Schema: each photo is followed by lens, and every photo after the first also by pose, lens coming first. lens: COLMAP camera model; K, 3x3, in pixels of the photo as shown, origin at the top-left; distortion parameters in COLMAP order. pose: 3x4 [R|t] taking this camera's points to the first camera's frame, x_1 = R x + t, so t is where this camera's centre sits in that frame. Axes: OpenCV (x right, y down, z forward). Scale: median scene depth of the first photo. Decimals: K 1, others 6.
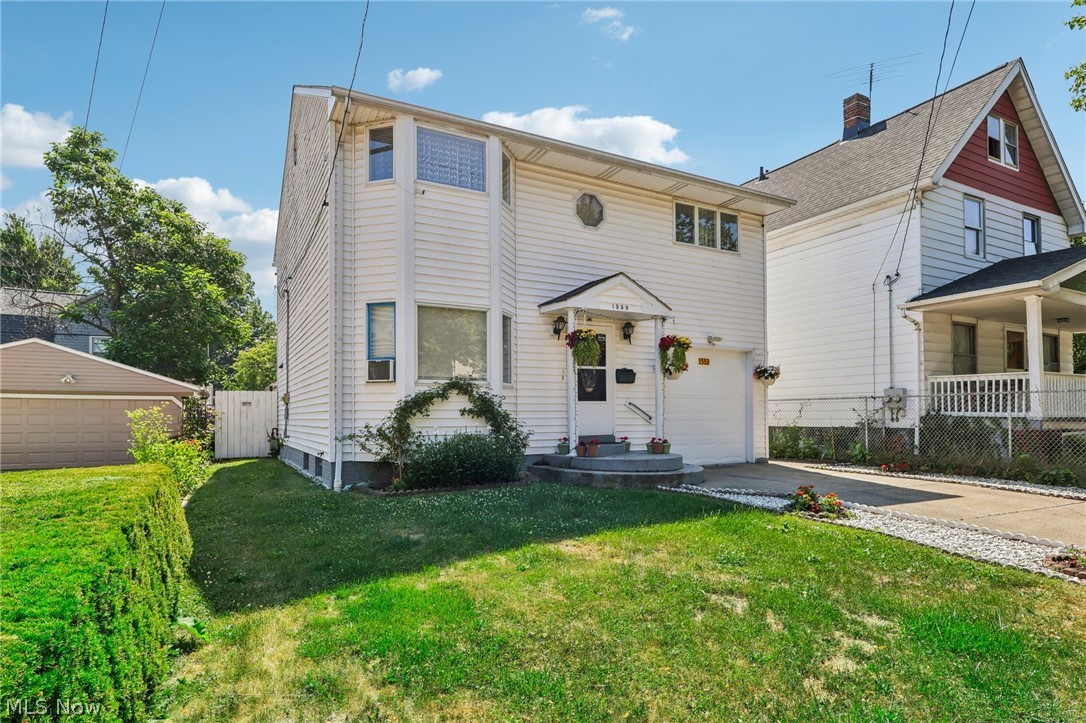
lens RADIAL K [[592.0, 0, 503.6], [0, 592.0, 414.5], [0, 0, 1]] dist [-0.002468, -0.000644]
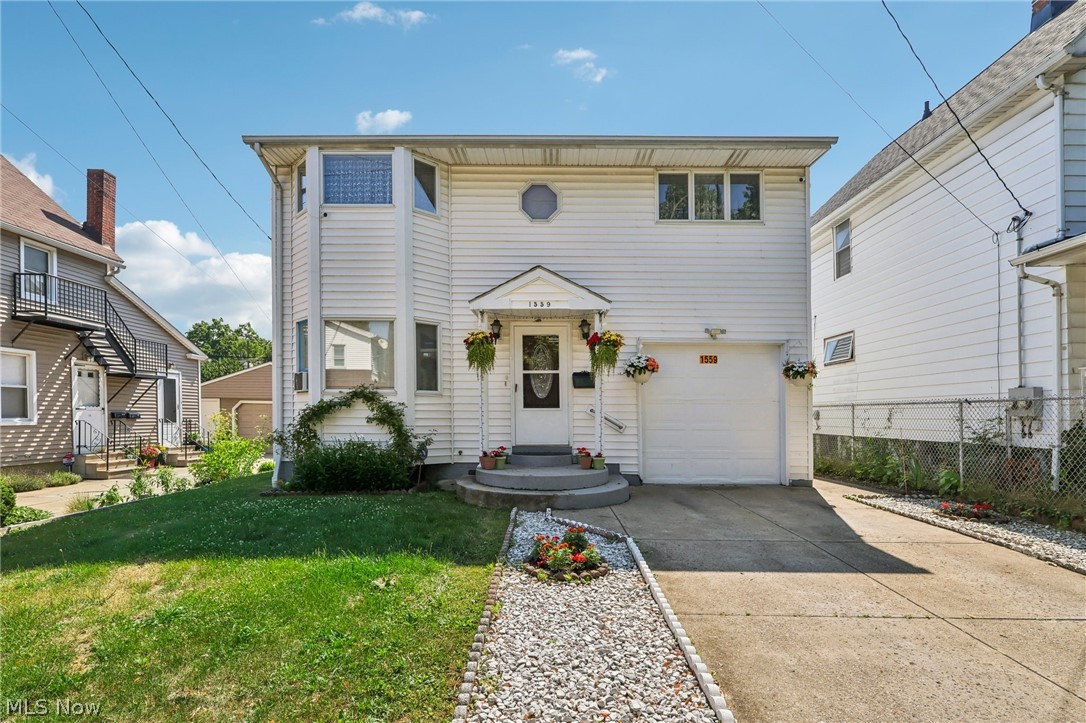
lens RADIAL K [[513.7, 0, 525.9], [0, 513.7, 419.2], [0, 0, 1]] dist [-0.003916, 0.002039]
pose [[0.886910, 0.010443, -0.461824, 0.486770], [-0.005256, 0.999908, 0.012517, -0.014653], [0.461912, -0.008674, 0.886883, 0.266200]]
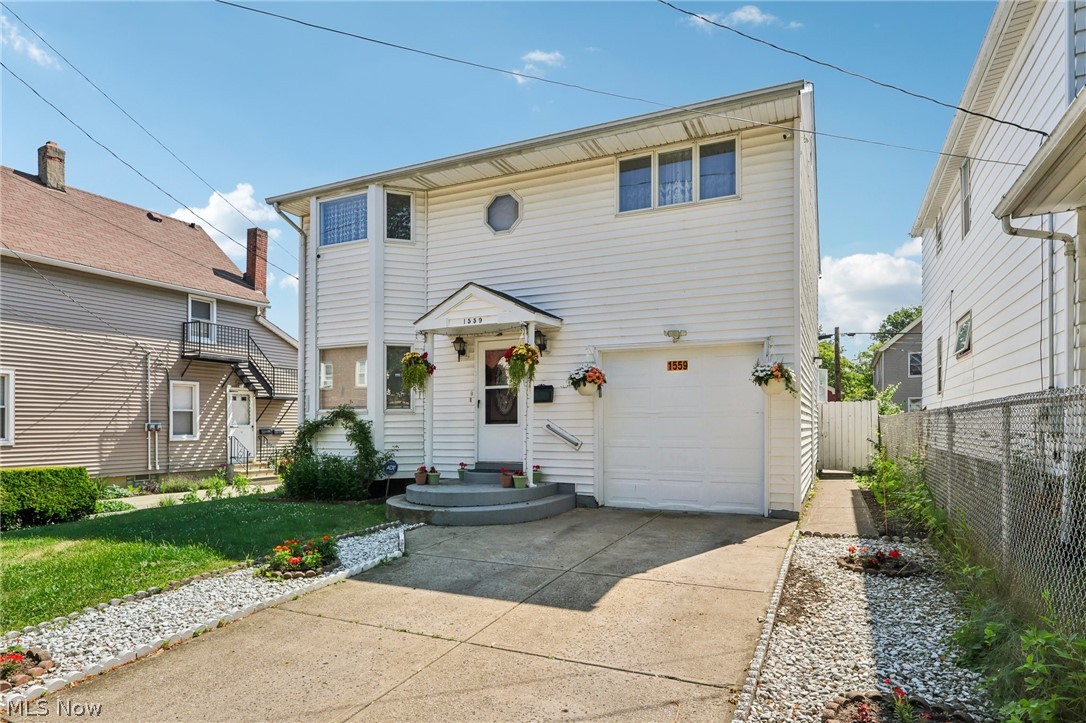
lens RADIAL K [[592.0, 0, 551.8], [0, 592.0, 426.4], [0, 0, 1]] dist [-0.002468, -0.000644]
pose [[0.628523, 0.000323, -0.777791, 0.872806], [0.005037, 0.999977, 0.004486, -0.022158], [0.777775, -0.006737, 0.628507, 0.474444]]
